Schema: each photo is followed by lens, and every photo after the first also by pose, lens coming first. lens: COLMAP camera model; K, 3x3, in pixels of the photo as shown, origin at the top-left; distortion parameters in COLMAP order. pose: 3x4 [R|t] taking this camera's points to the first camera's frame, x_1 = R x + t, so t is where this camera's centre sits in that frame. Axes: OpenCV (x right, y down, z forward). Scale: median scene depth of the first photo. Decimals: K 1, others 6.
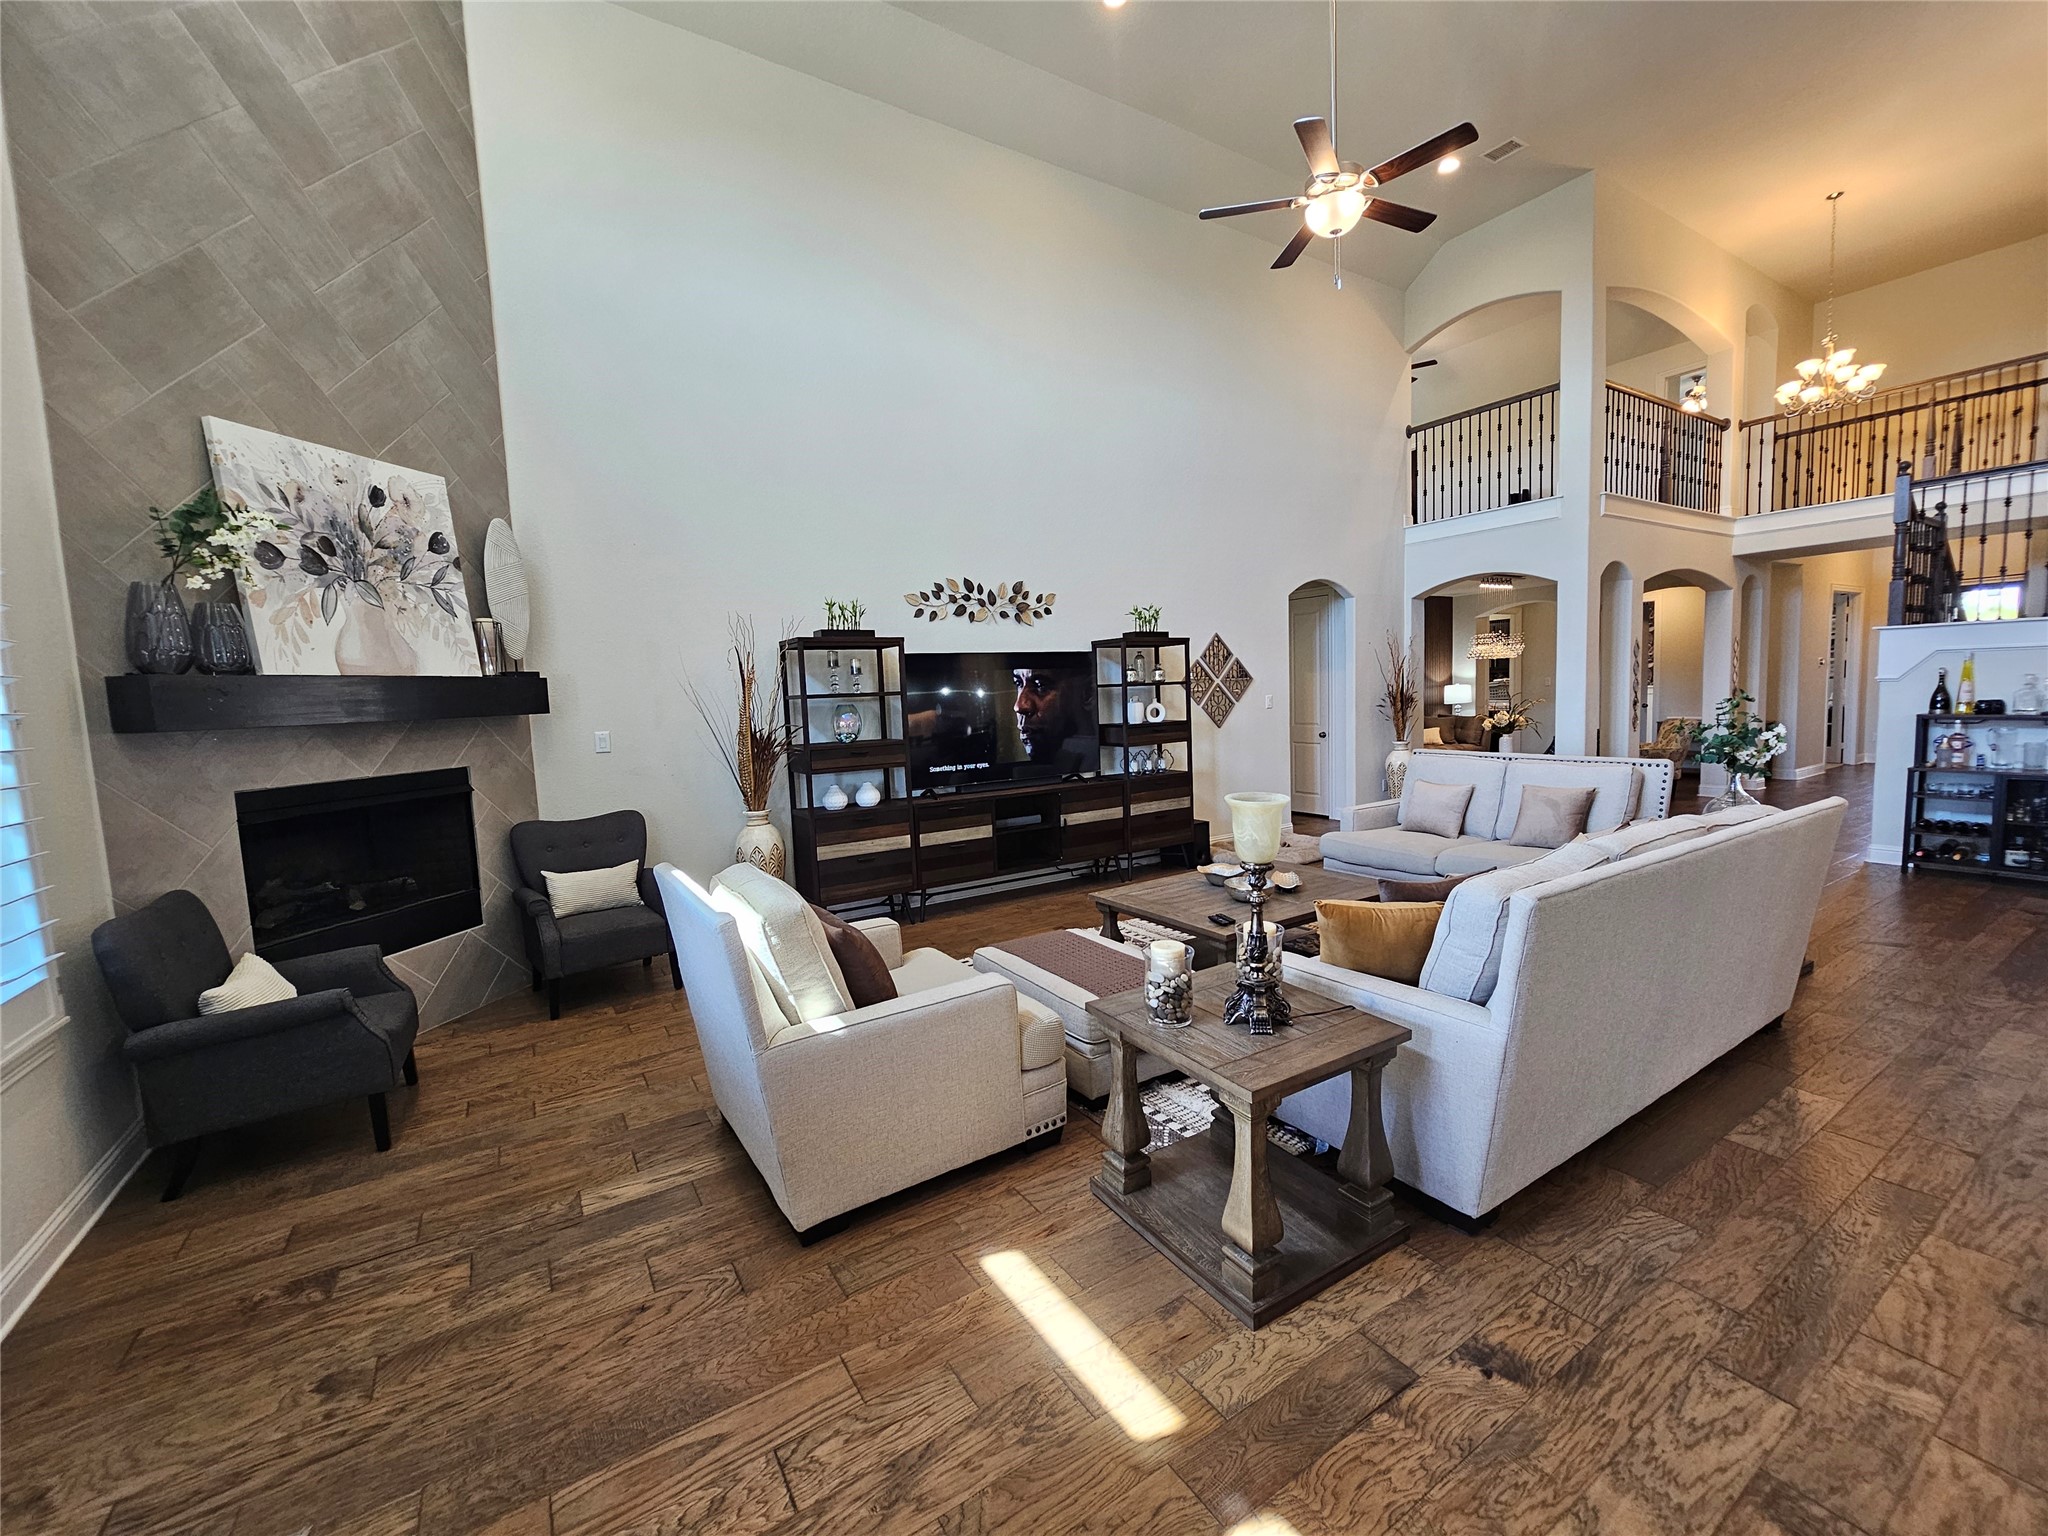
lens RADIAL K [[840.7, 0, 1040.4], [0, 840.7, 763.8], [0, 0, 1]] dist [-0.000233, 0.000274]
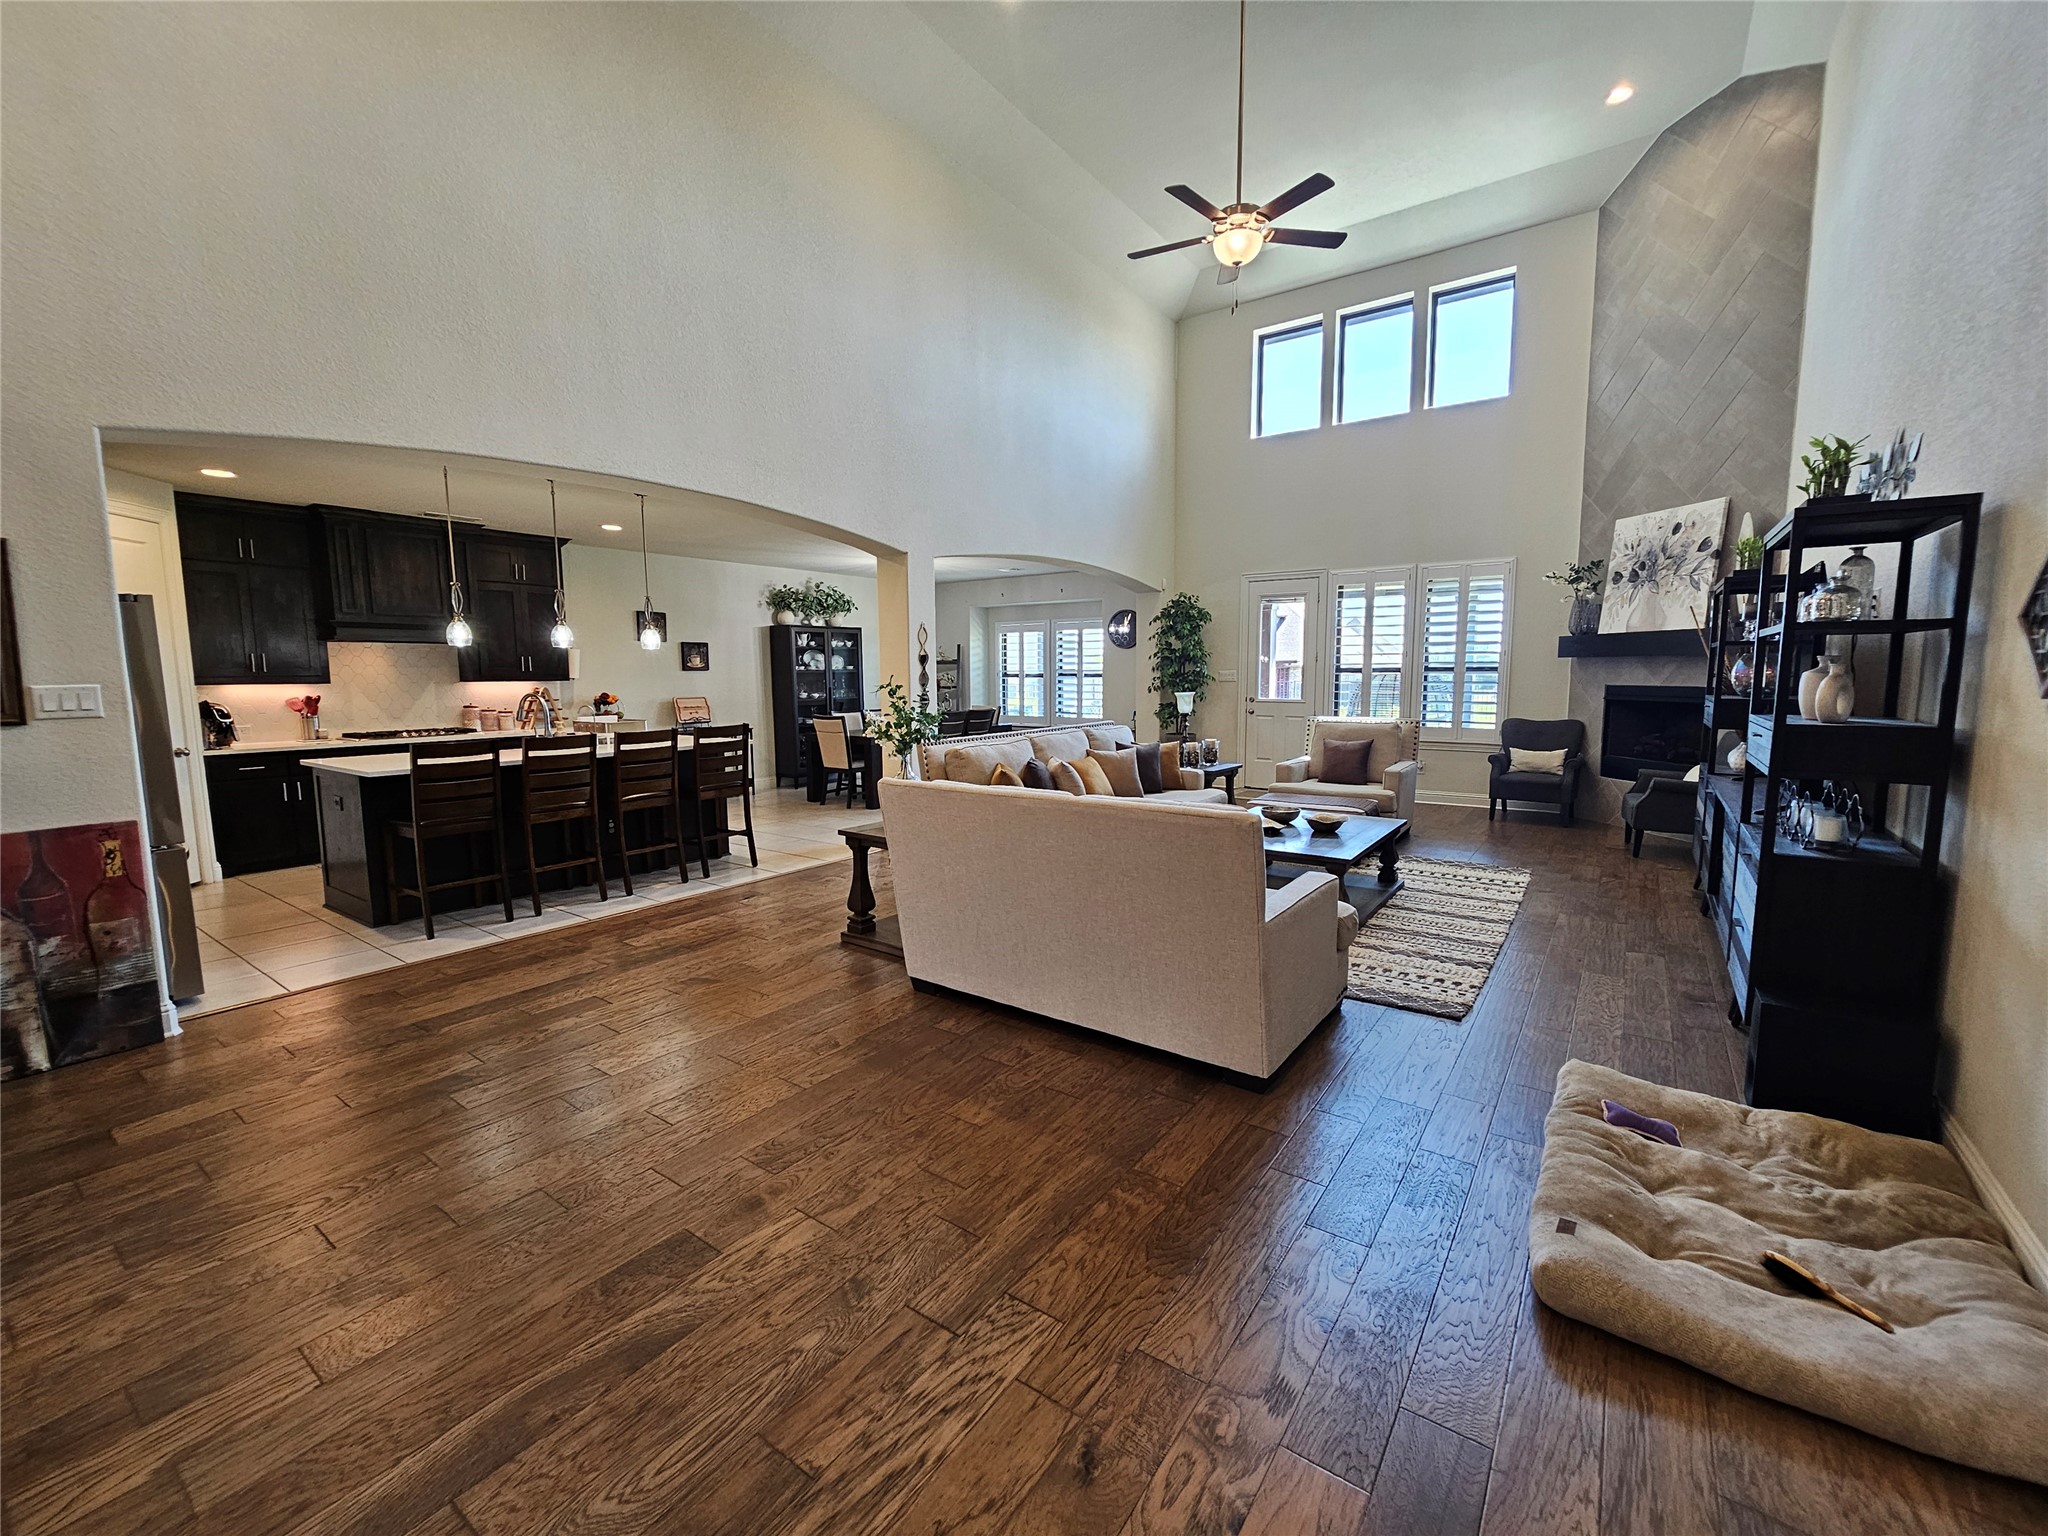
lens RADIAL K [[840.7, 0, 1040.4], [0, 840.7, 763.8], [0, 0, 1]] dist [-0.000233, 0.000274]
pose [[-0.928079, 0.086091, -0.362294, 0.714827], [0.010590, 0.978617, 0.205417, -0.131169], [0.372232, 0.186806, -0.909146, 1.376296]]
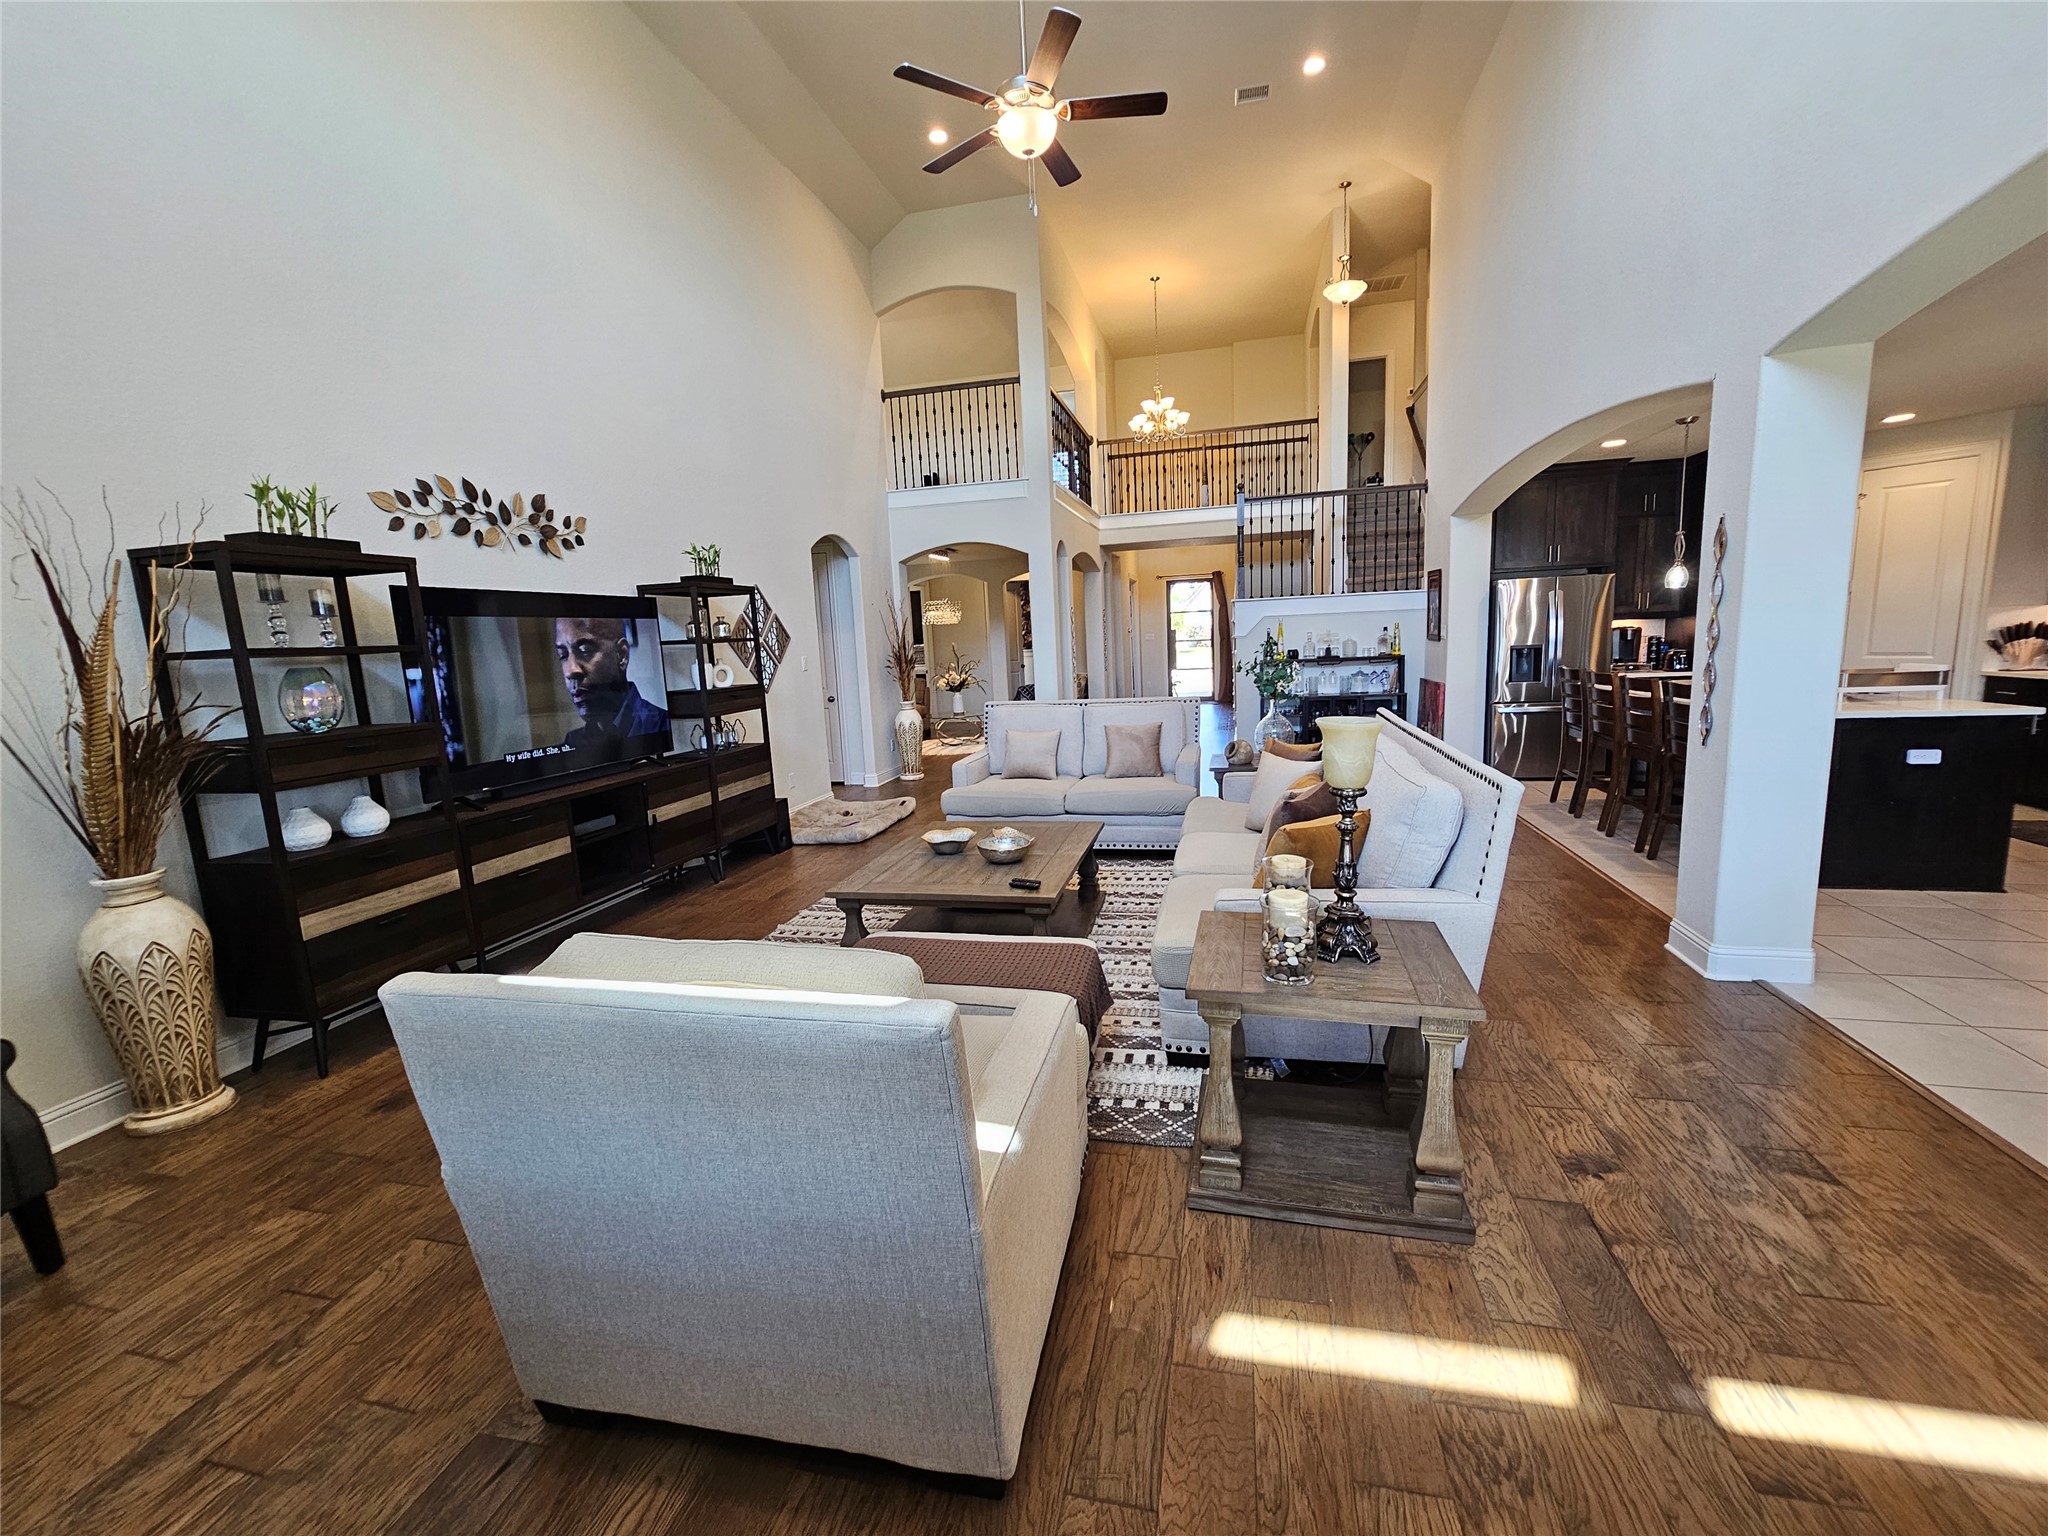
lens RADIAL K [[840.7, 0, 1040.4], [0, 840.7, 763.8], [0, 0, 1]] dist [-0.000233, 0.000274]
pose [[0.719180, -0.099723, 0.687630, -0.242503], [0.080428, 0.994942, 0.060173, 0.001311], [-0.690153, 0.012030, 0.723563, 0.203205]]
